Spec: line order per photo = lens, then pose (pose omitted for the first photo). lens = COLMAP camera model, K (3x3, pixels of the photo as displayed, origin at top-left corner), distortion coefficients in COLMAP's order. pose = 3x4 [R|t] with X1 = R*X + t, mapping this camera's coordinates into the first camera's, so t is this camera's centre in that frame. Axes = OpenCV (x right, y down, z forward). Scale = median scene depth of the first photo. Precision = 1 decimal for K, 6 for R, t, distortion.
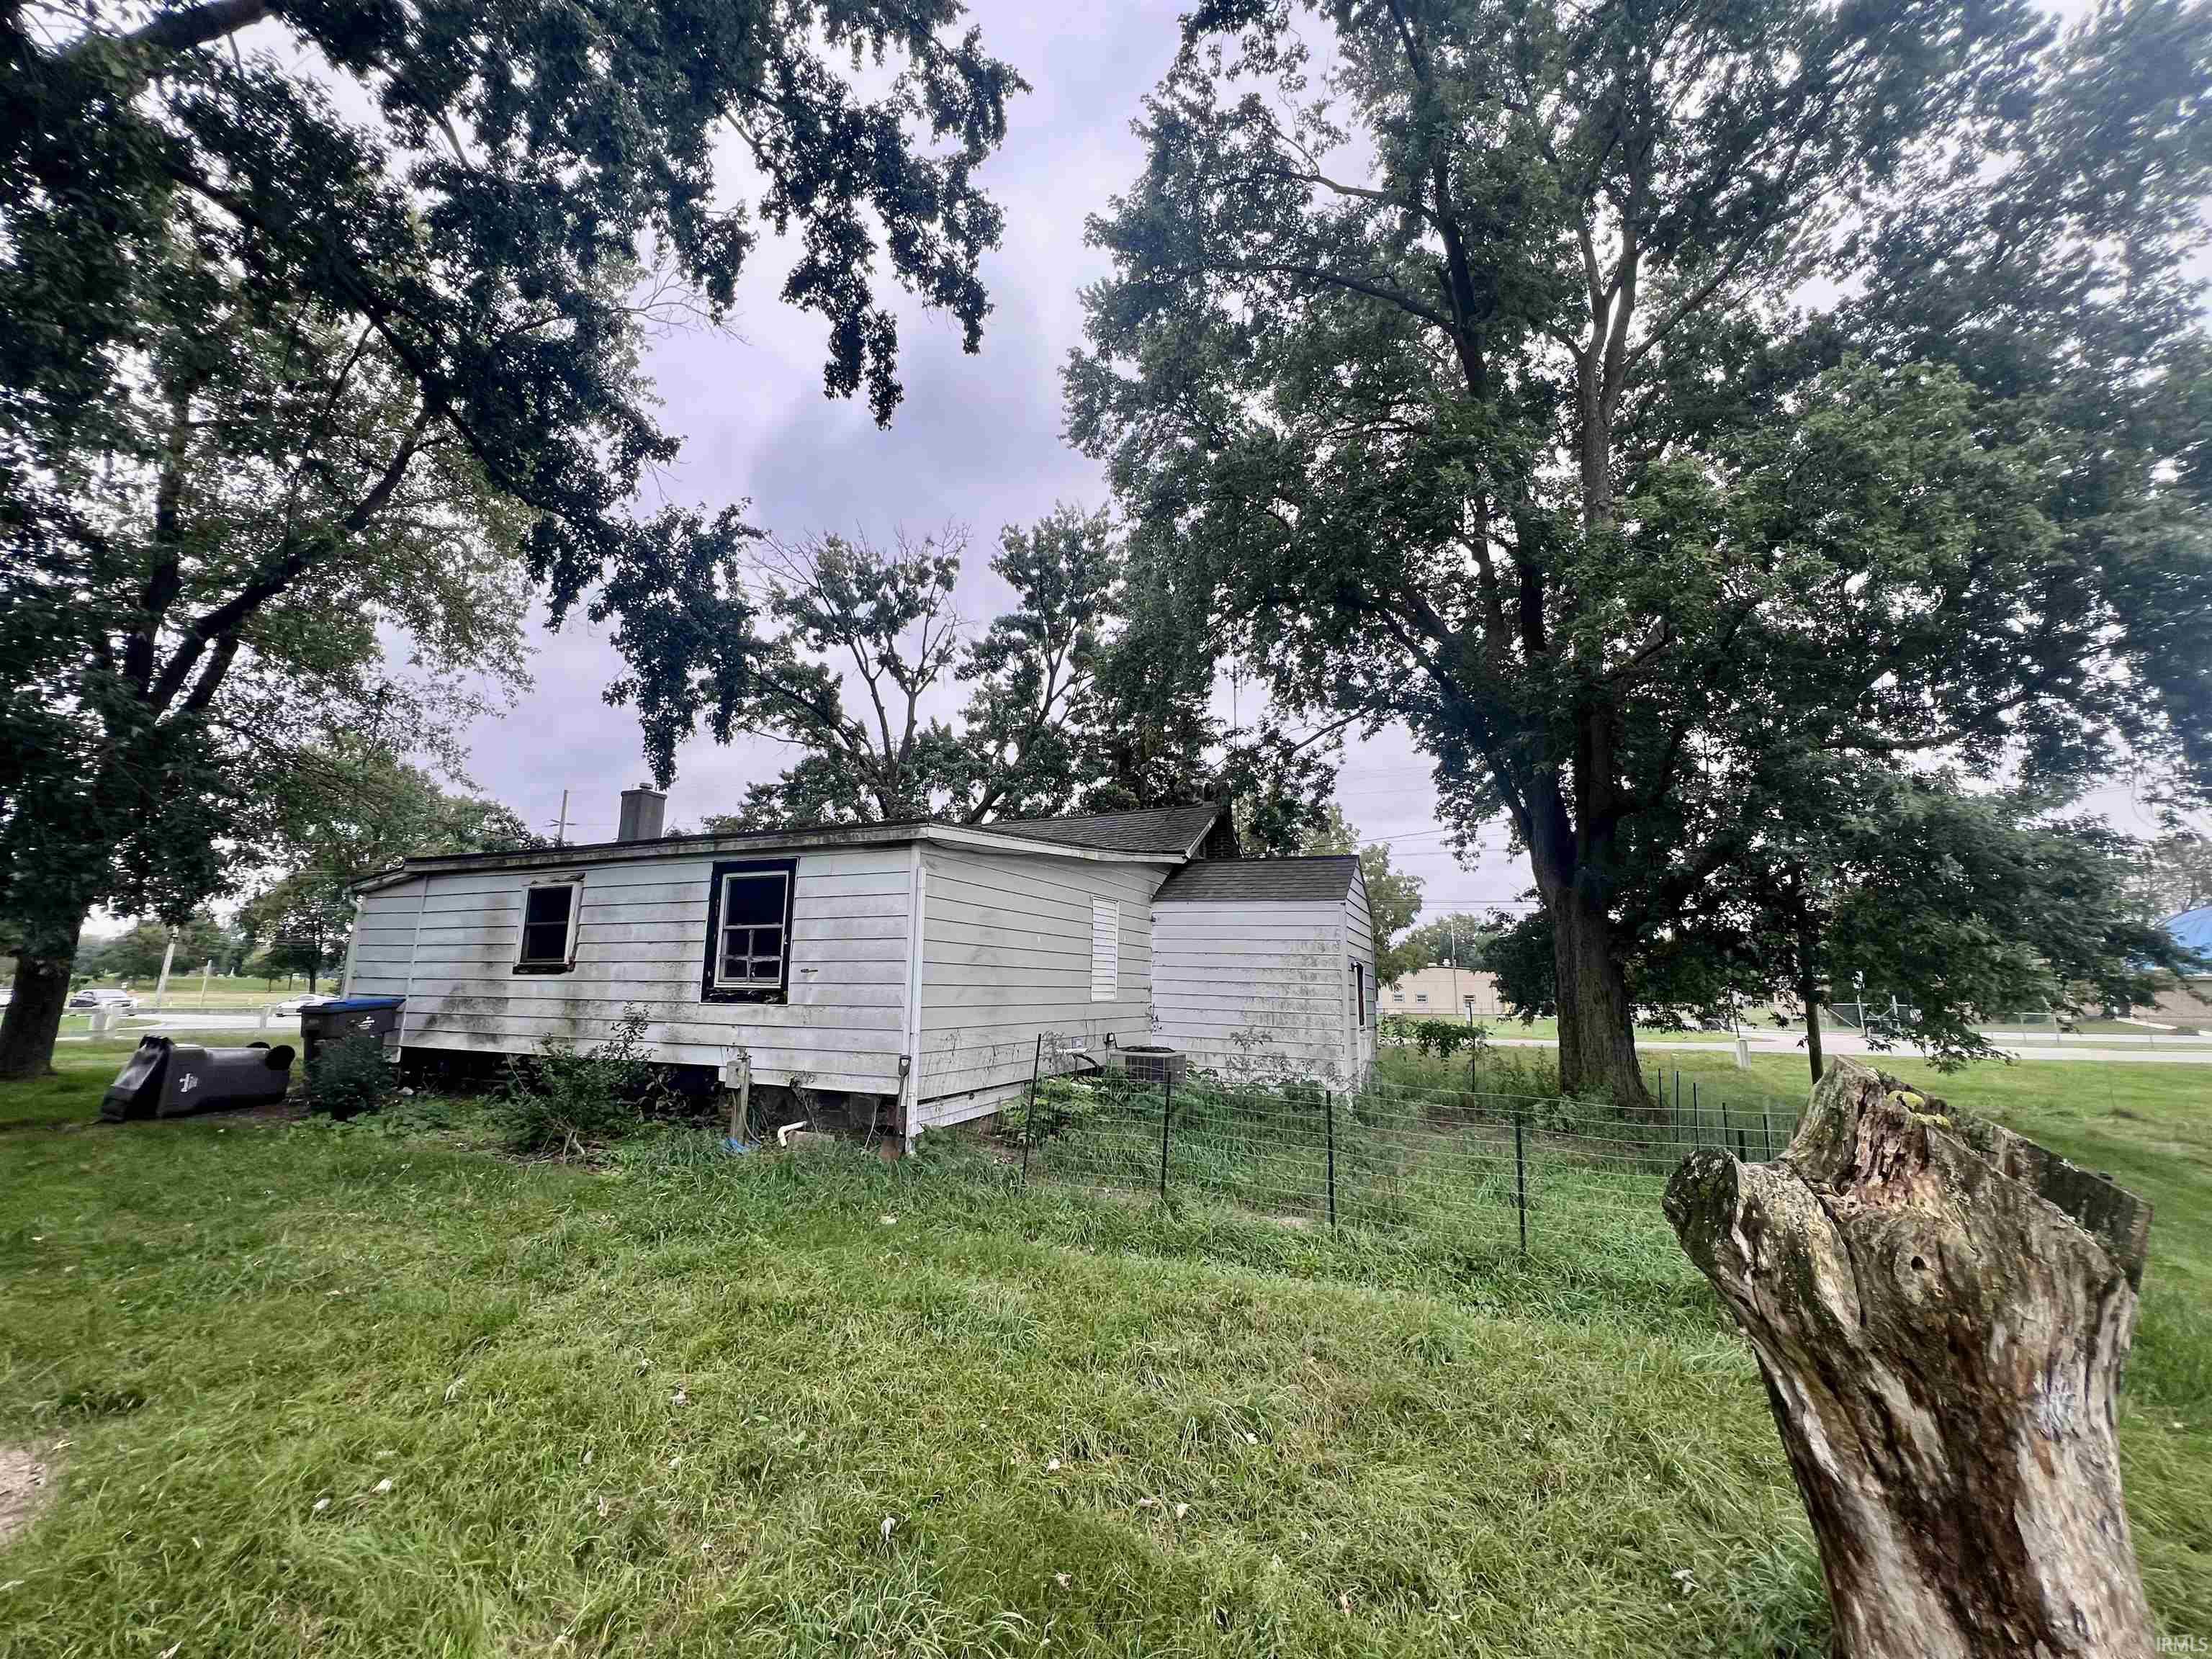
lens RADIAL K [[877.1, 0, 1103.4], [0, 877.1, 843.2], [0, 0, 1]] dist [-0.003595, 0.000554]
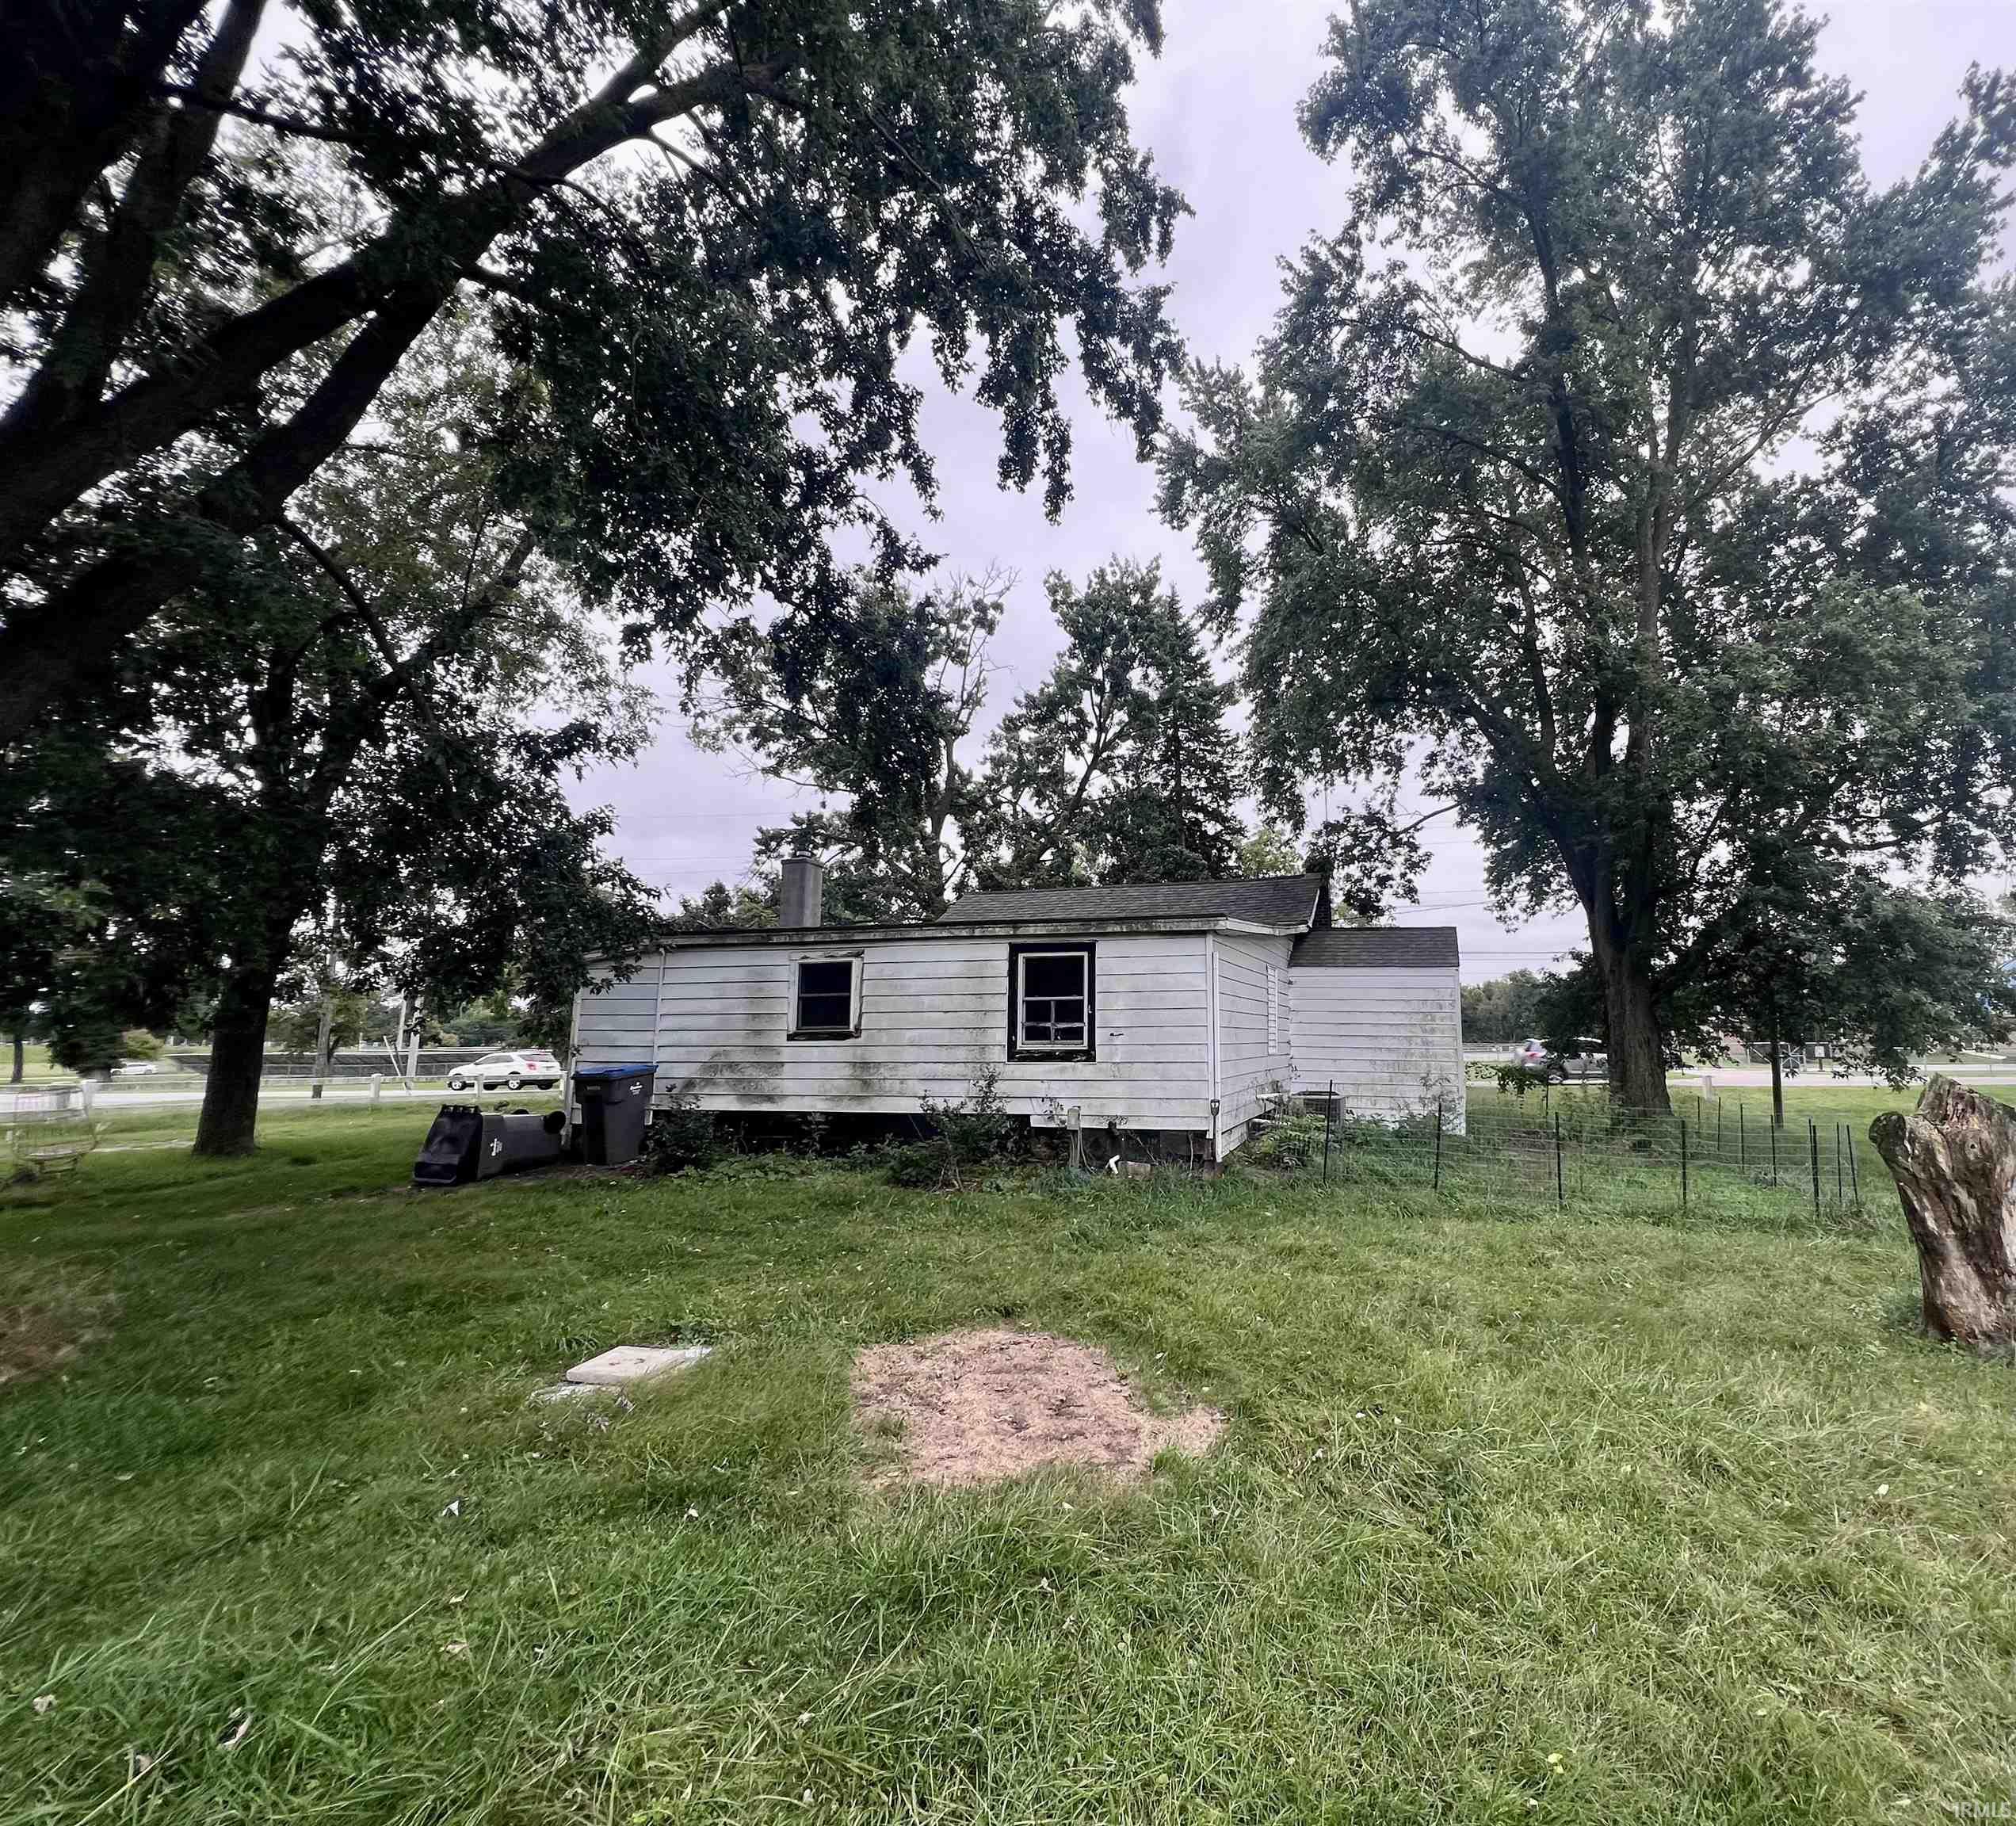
lens RADIAL K [[1178.7, 0, 1009.6], [0, 1178.7, 904.3], [0, 0, 1]] dist [-0.007769, 0.003311]
pose [[0.981675, 0.004509, 0.190510, -0.674229], [-0.015035, 0.998436, 0.053840, -0.104228], [-0.189969, -0.055718, 0.980208, -0.489232]]
